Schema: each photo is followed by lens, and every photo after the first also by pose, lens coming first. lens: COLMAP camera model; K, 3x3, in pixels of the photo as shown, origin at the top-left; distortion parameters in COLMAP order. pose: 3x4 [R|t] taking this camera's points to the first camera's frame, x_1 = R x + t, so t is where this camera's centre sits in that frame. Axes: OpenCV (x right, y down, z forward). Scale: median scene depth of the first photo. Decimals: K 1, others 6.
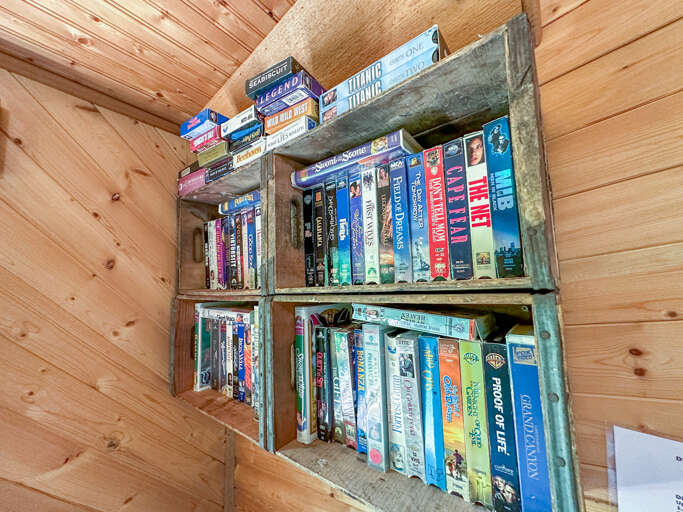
lens RADIAL K [[274.6, 0, 341.5], [0, 274.6, 256.0], [0, 0, 1]] dist [-0.000073, 0.000179]
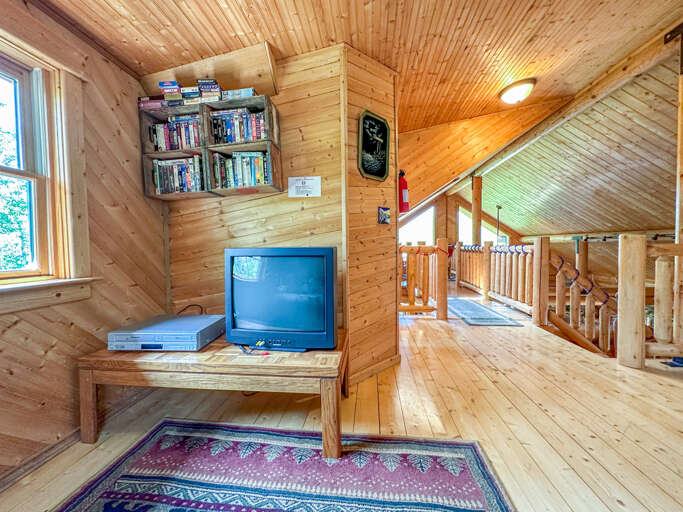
lens RADIAL K [[274.6, 0, 341.5], [0, 274.6, 256.0], [0, 0, 1]] dist [-0.000073, 0.000179]
pose [[0.844132, -0.033527, 0.535086, -0.714970], [-0.021085, 0.995195, 0.095620, 1.128923], [-0.535720, -0.091998, 0.839369, -2.906181]]
